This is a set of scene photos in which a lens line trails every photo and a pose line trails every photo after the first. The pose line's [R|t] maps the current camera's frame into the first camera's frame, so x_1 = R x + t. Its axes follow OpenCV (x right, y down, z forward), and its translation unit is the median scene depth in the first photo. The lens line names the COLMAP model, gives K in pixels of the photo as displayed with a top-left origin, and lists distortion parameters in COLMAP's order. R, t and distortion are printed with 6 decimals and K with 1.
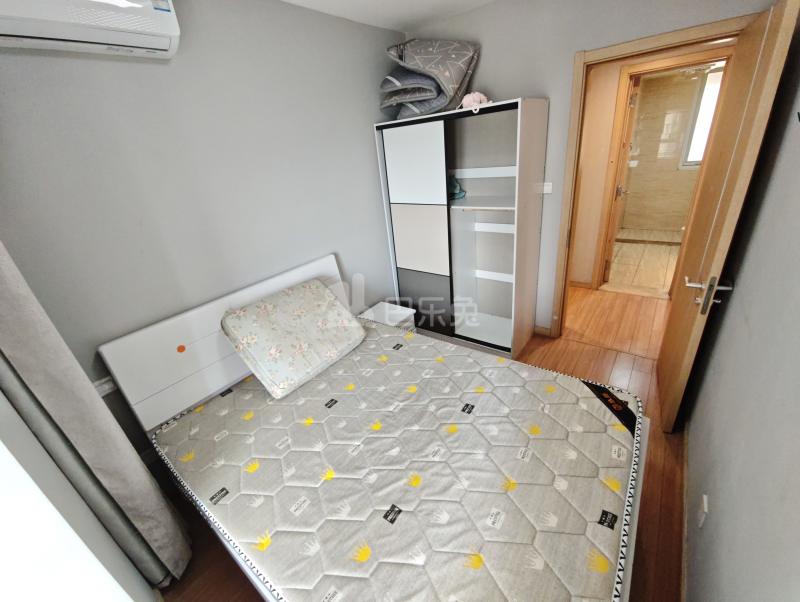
lens RADIAL K [[335.7, 0, 418.3], [0, 335.7, 290.4], [0, 0, 1]] dist [0.001269, 0.000164]
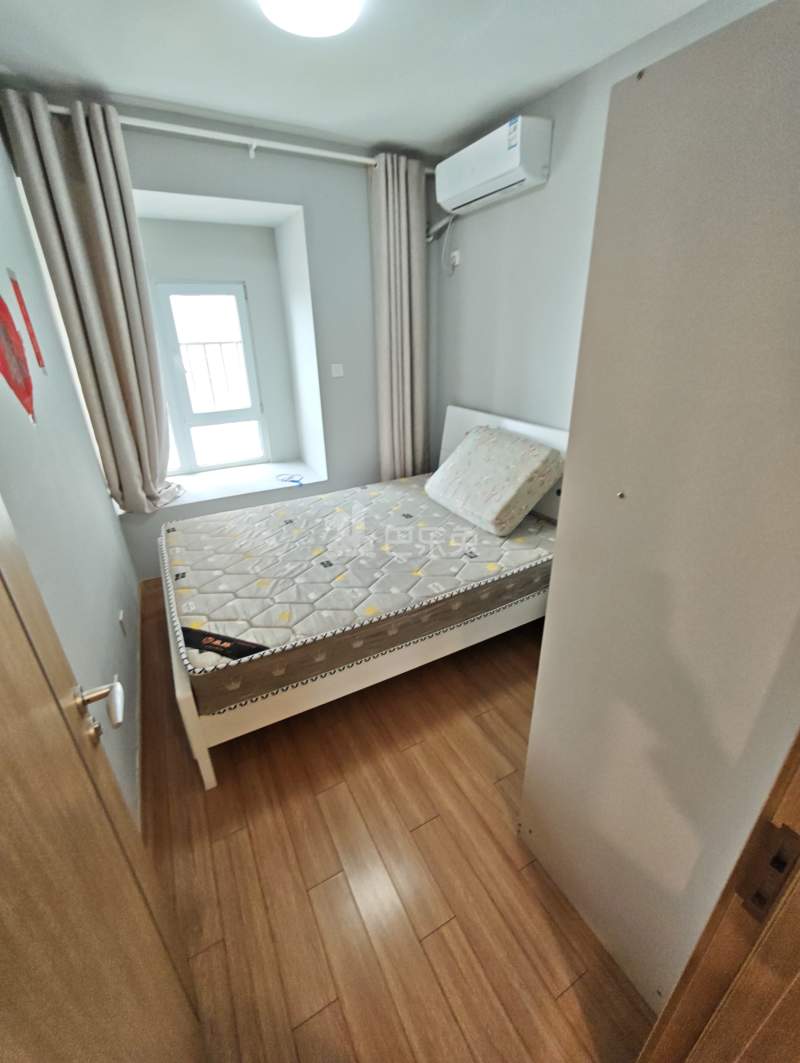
lens RADIAL K [[446.0, 0, 398.9], [0, 446.0, 527.9], [0, 0, 1]] dist [0.001269, 0.000164]
pose [[-0.426631, 0.475771, -0.769174, 1.168375], [-0.296606, 0.729820, 0.615944, -0.698460], [0.854407, 0.490923, -0.170247, 1.539565]]
